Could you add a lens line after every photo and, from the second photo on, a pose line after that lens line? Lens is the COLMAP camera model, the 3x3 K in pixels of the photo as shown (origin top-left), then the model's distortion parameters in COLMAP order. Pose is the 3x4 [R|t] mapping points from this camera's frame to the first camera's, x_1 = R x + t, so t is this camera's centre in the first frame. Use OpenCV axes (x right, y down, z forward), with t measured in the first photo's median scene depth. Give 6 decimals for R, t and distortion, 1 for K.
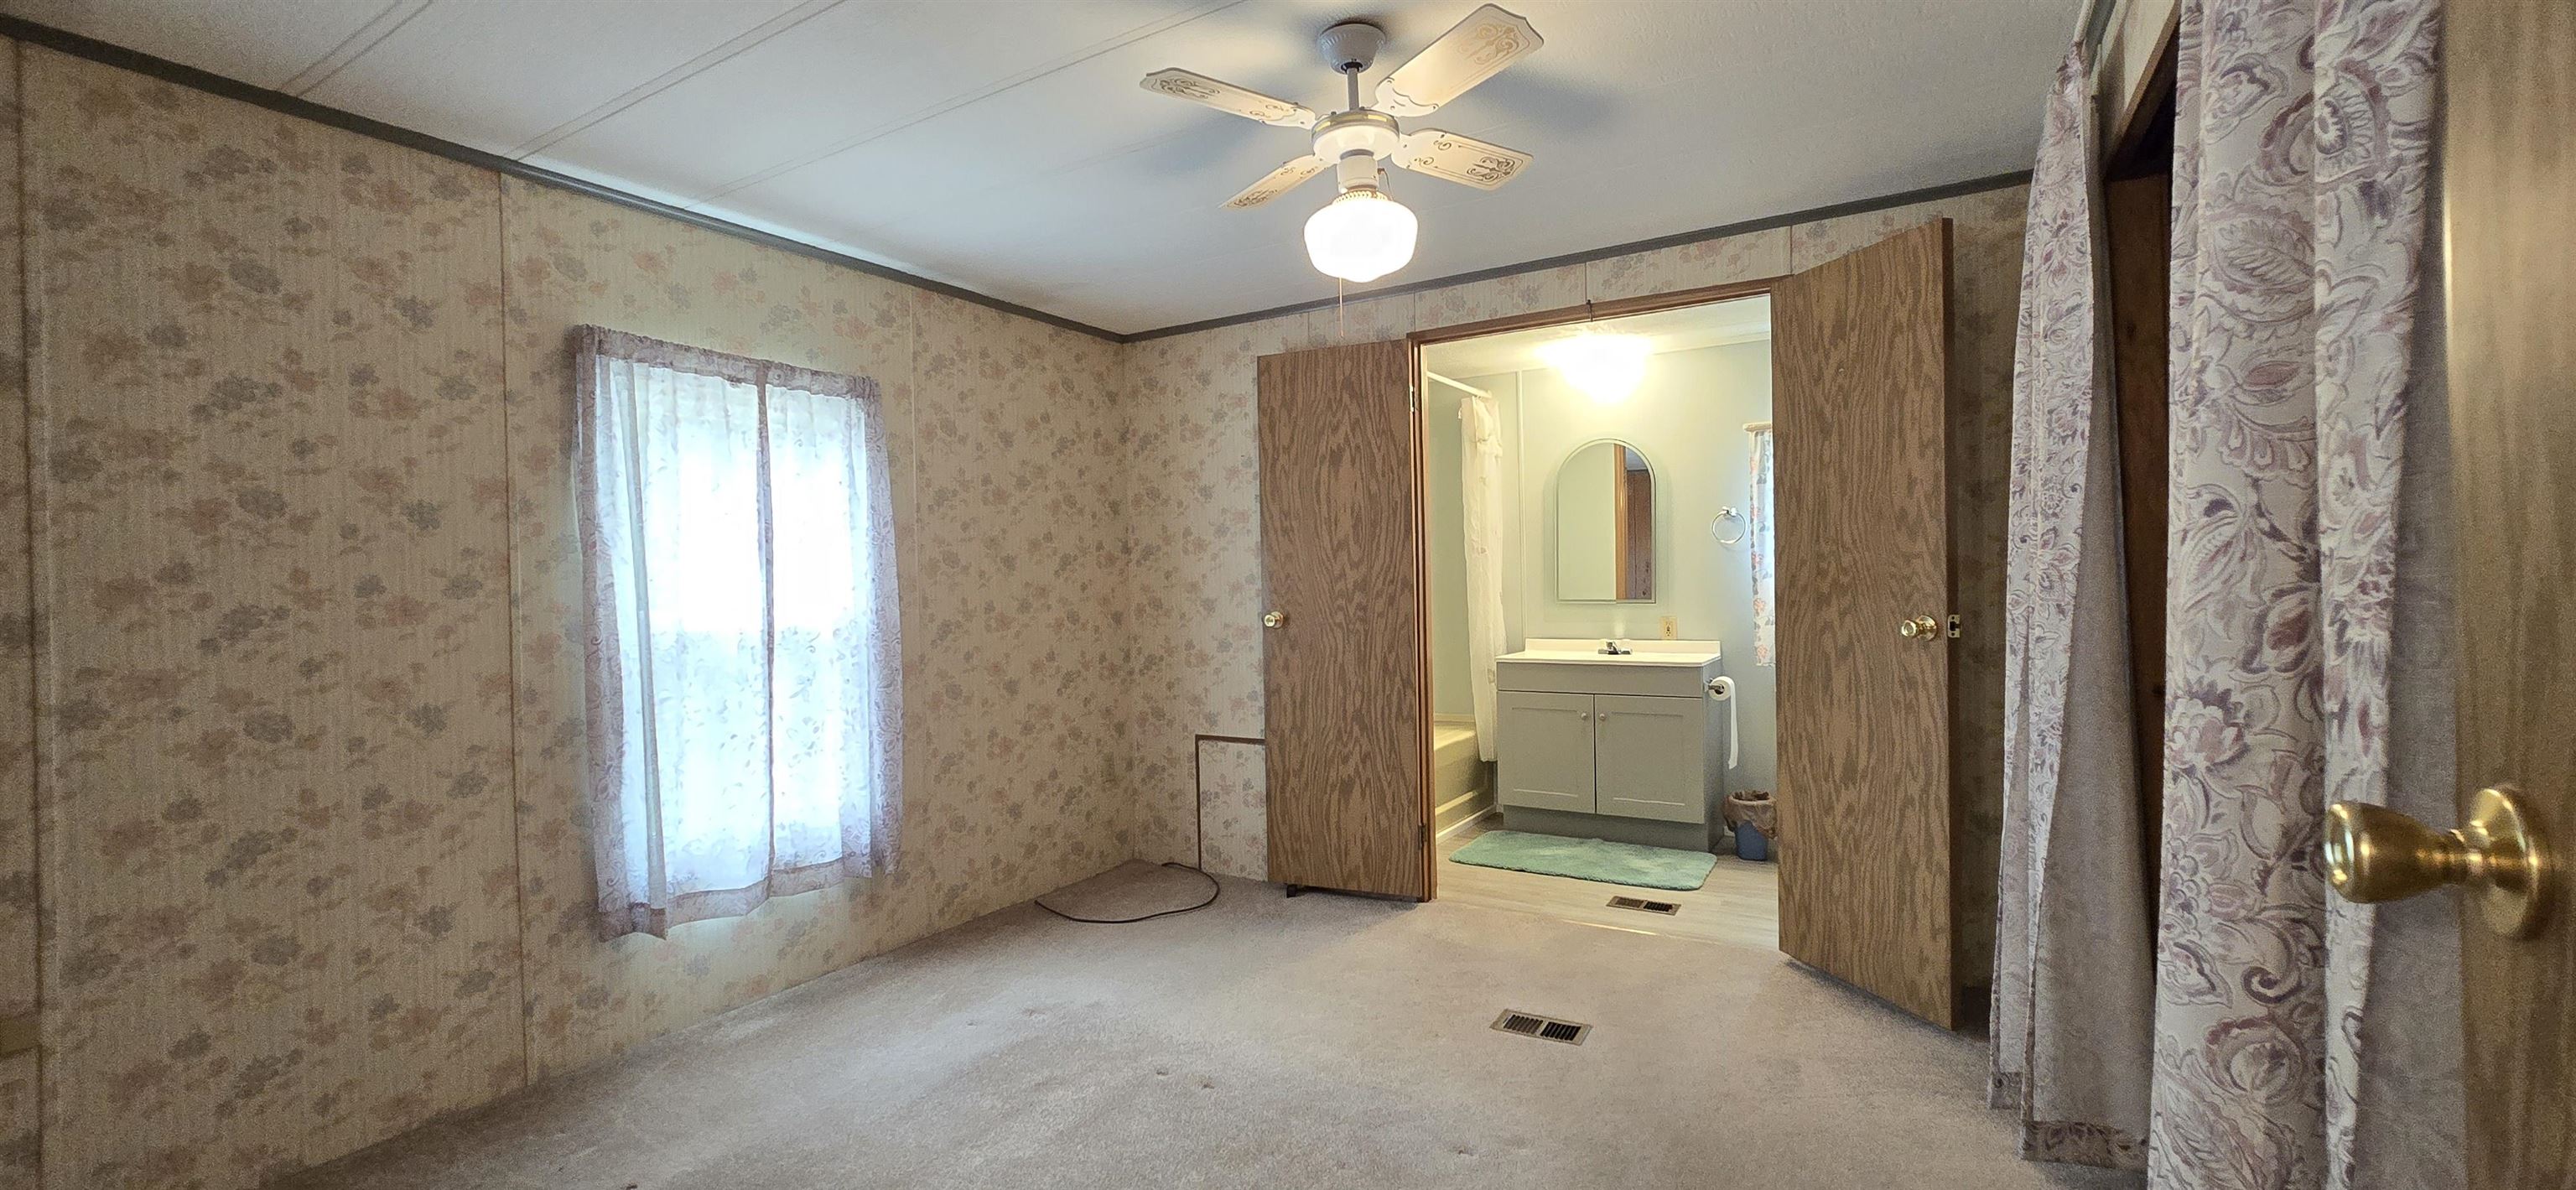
lens RADIAL K [[1042.1, 0, 1294.5], [0, 1042.1, 597.0], [0, 0, 1]] dist [-0.015171, 0.001141]
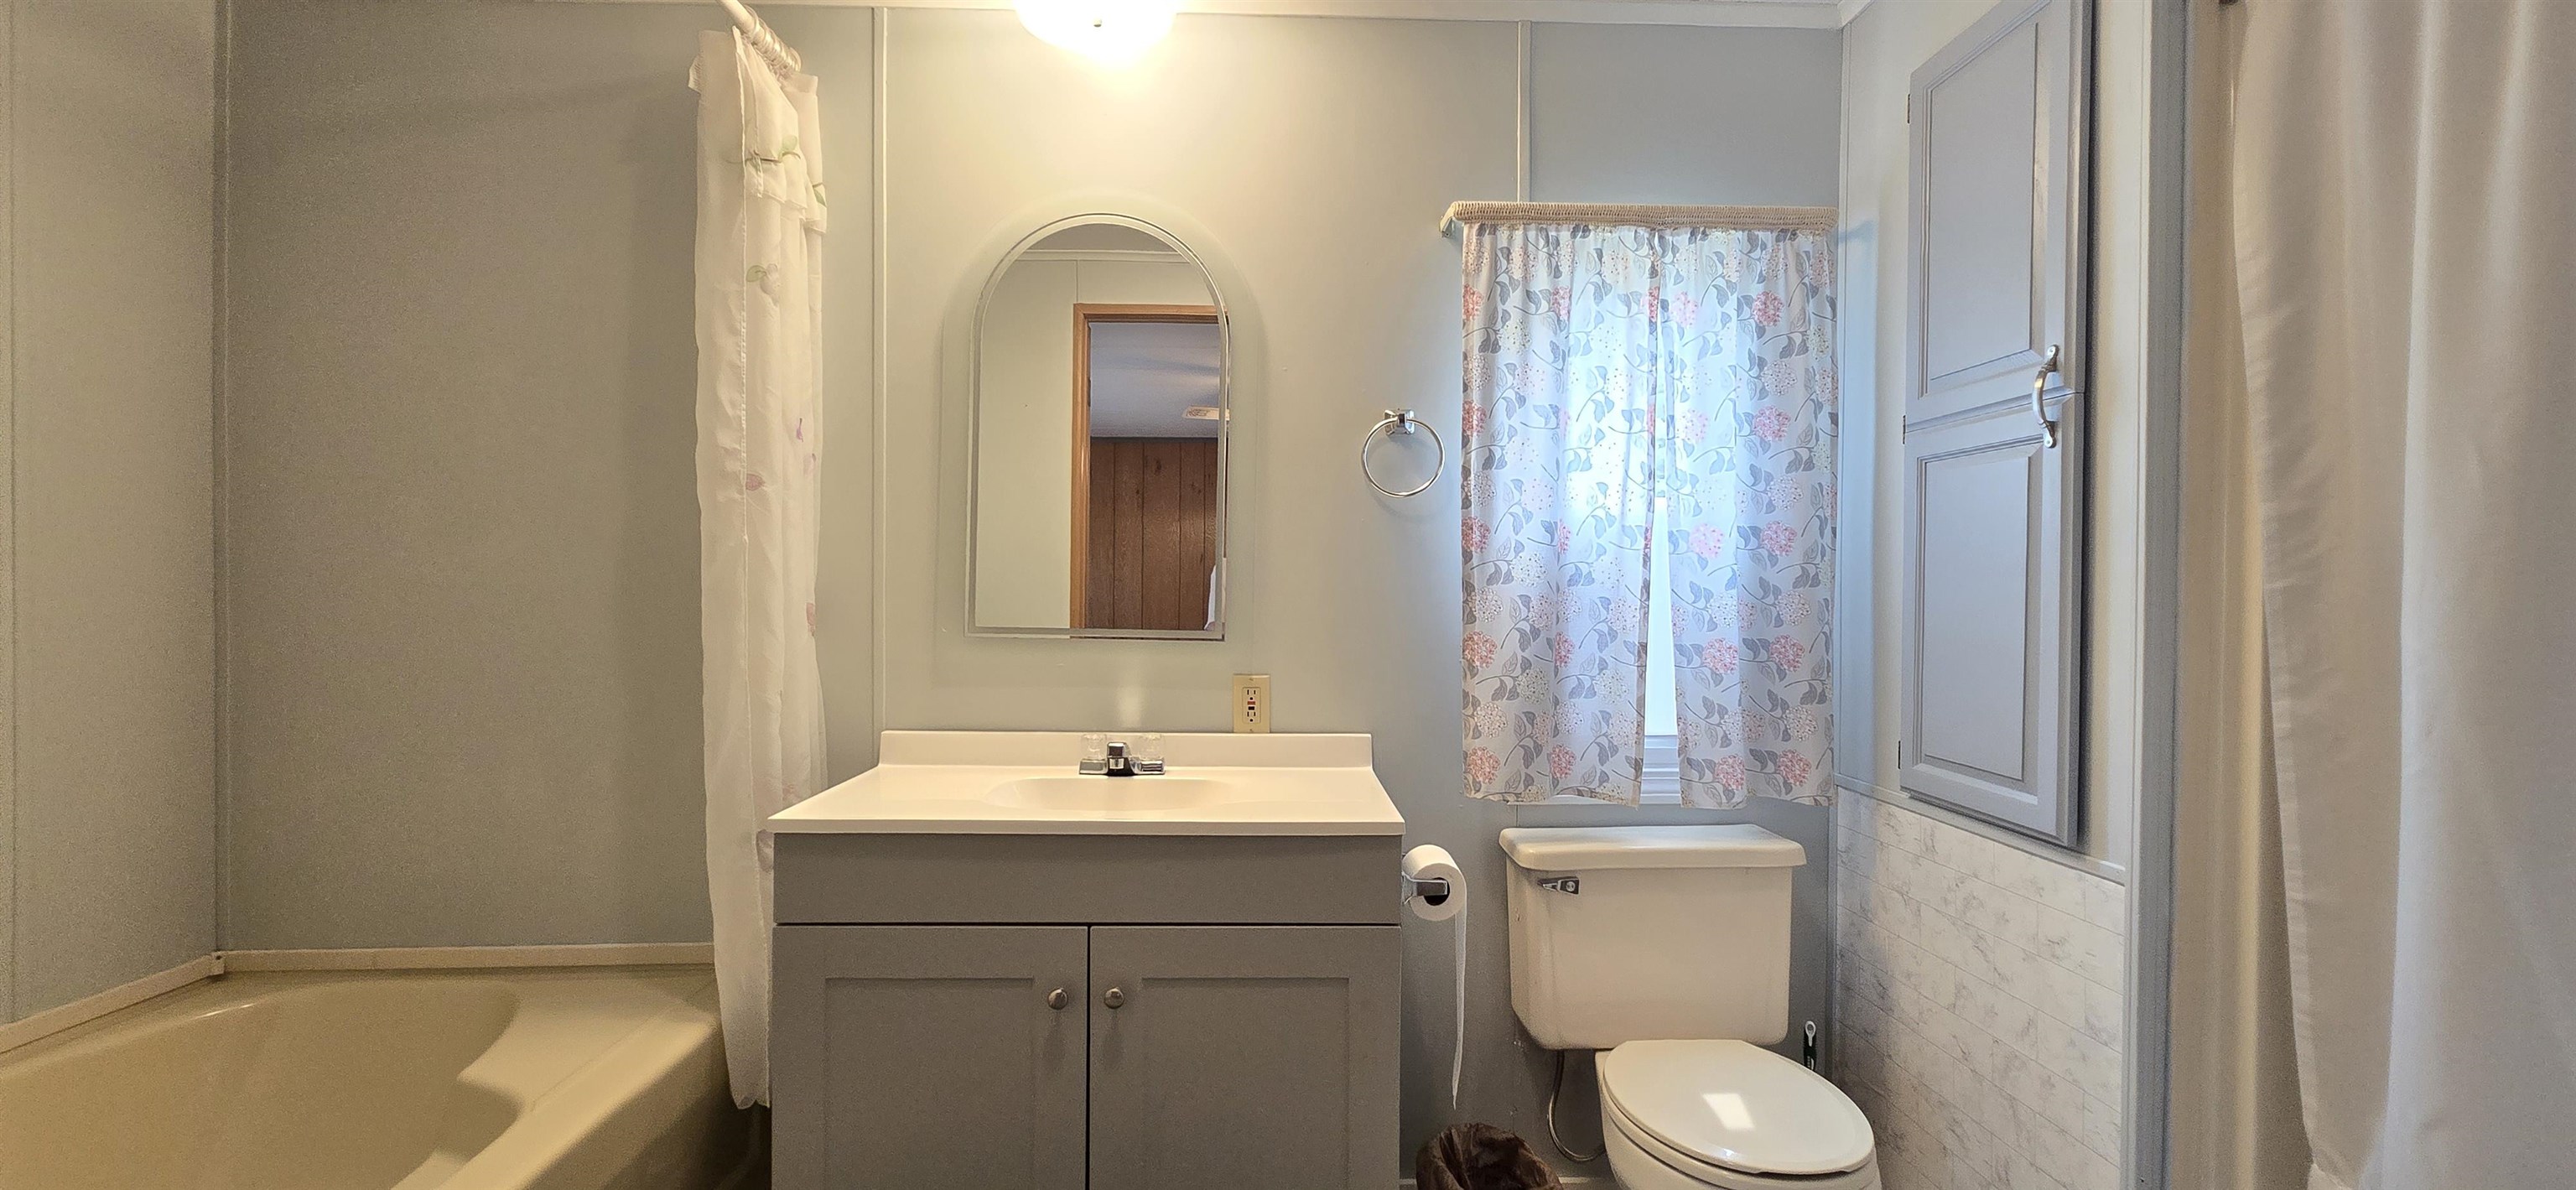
lens RADIAL K [[1042.1, 0, 1297.6], [0, 1042.1, 593.6], [0, 0, 1]] dist [-0.015171, 0.001141]
pose [[0.837632, 0.026234, 0.545605, 0.146202], [-0.018807, 0.999639, -0.019192, -0.004356], [-0.545912, 0.005815, 0.837823, 0.618261]]
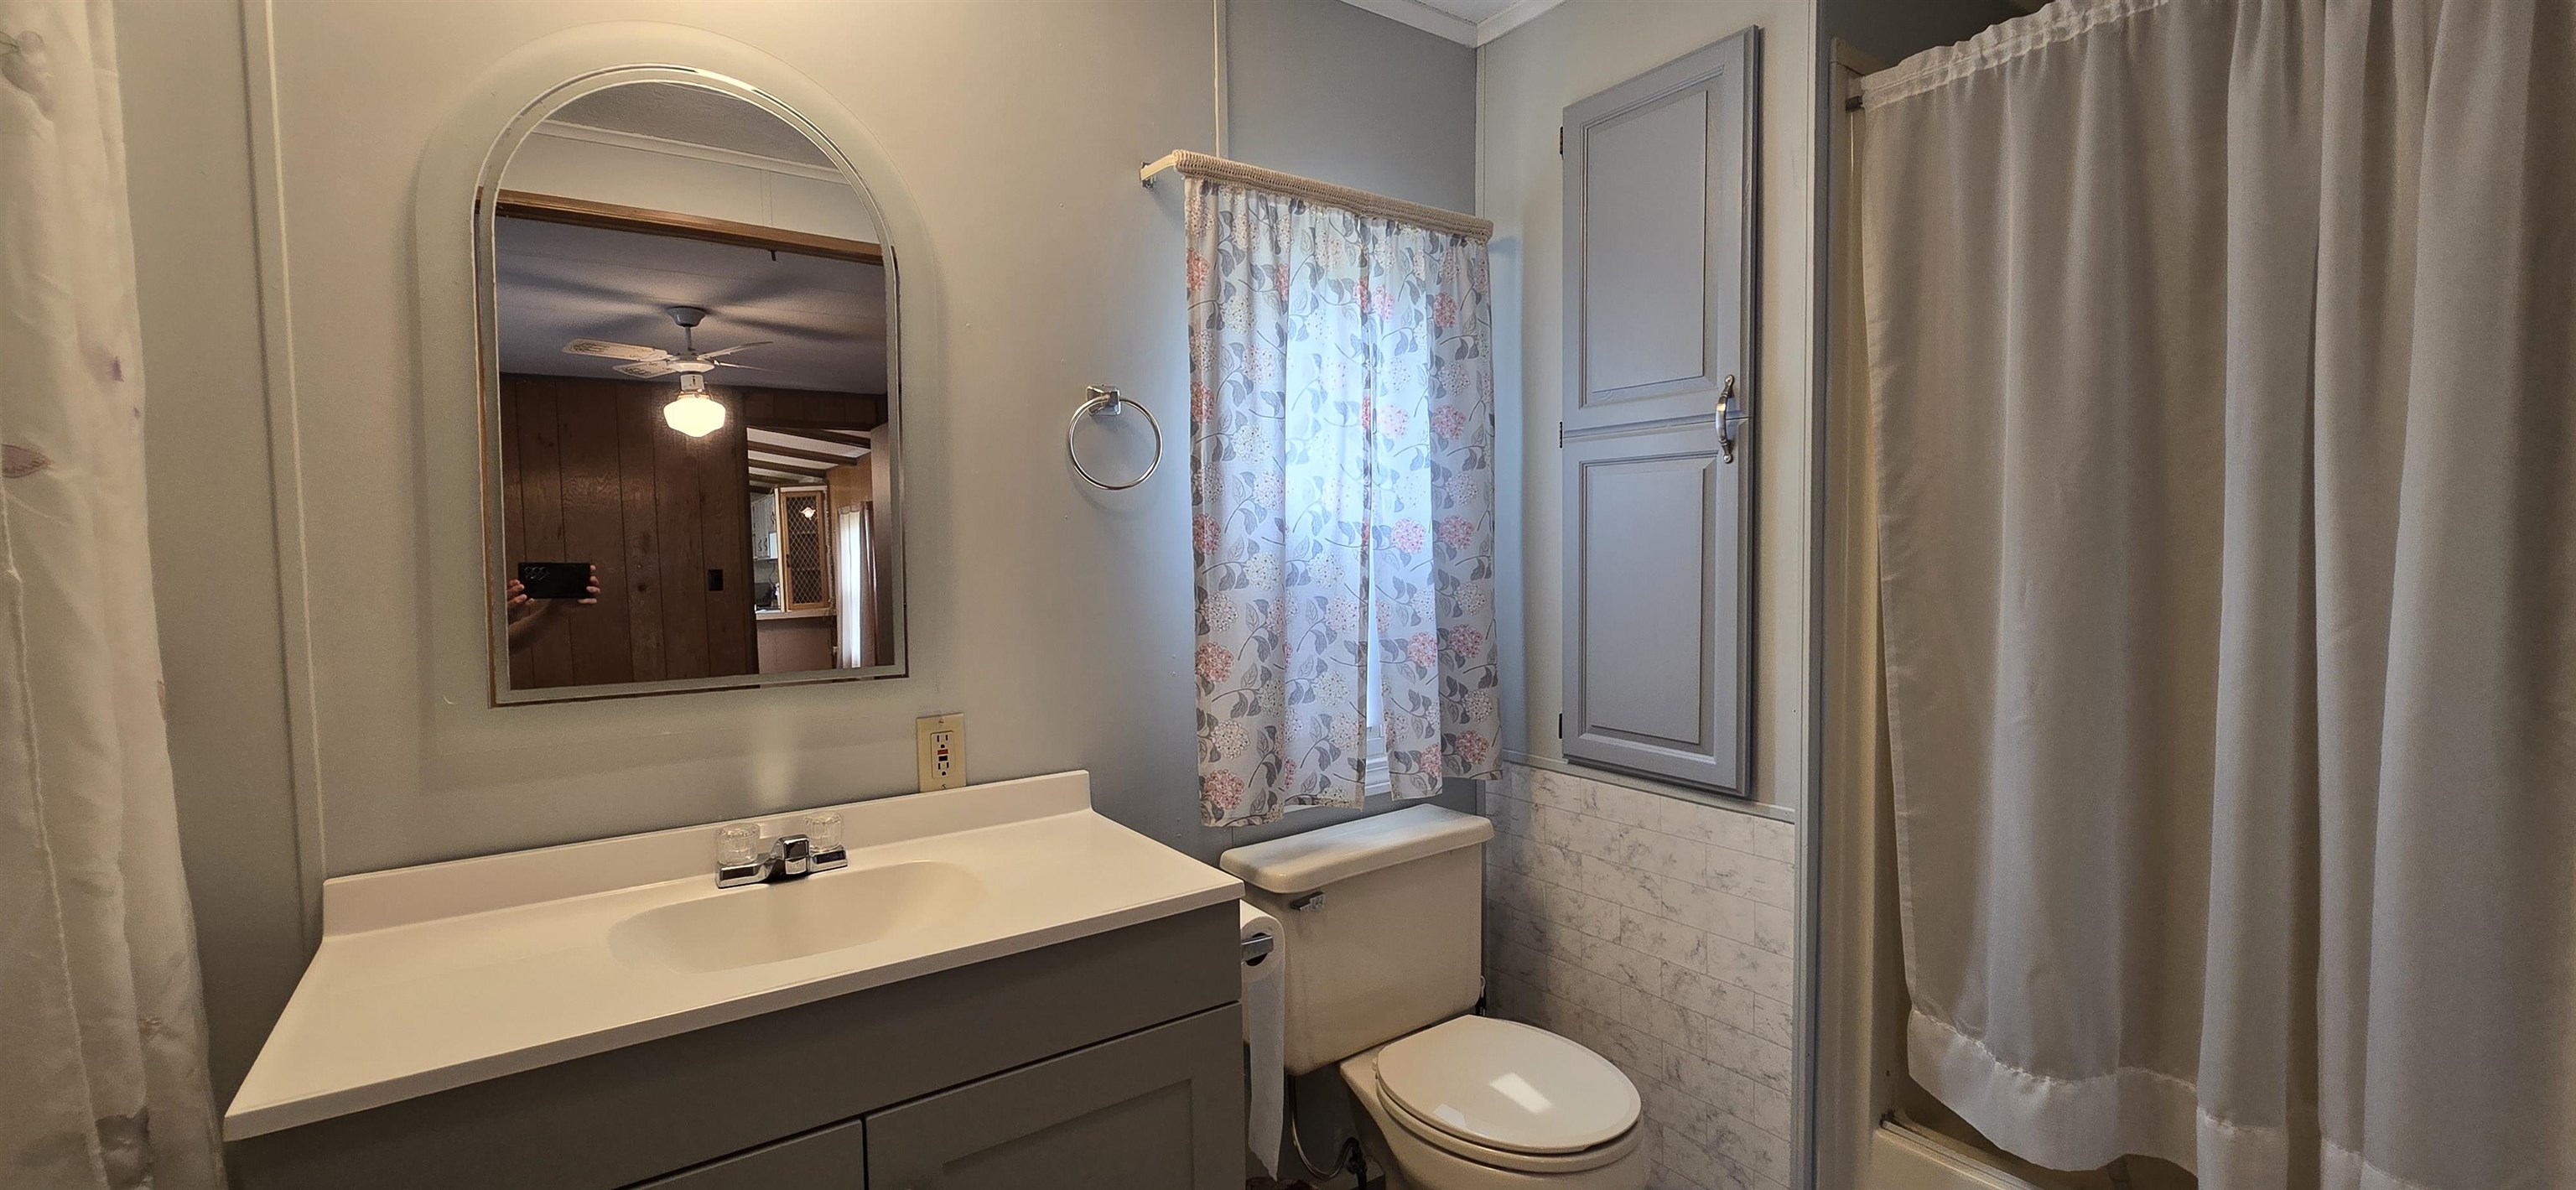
lens RADIAL K [[1042.1, 0, 1293.6], [0, 1042.1, 592.4], [0, 0, 1]] dist [-0.015171, 0.001141]
pose [[0.397463, -0.027036, 0.917220, 0.109377], [0.019539, 0.999589, 0.020997, -0.021158], [-0.917410, 0.009576, 0.397828, 0.734957]]
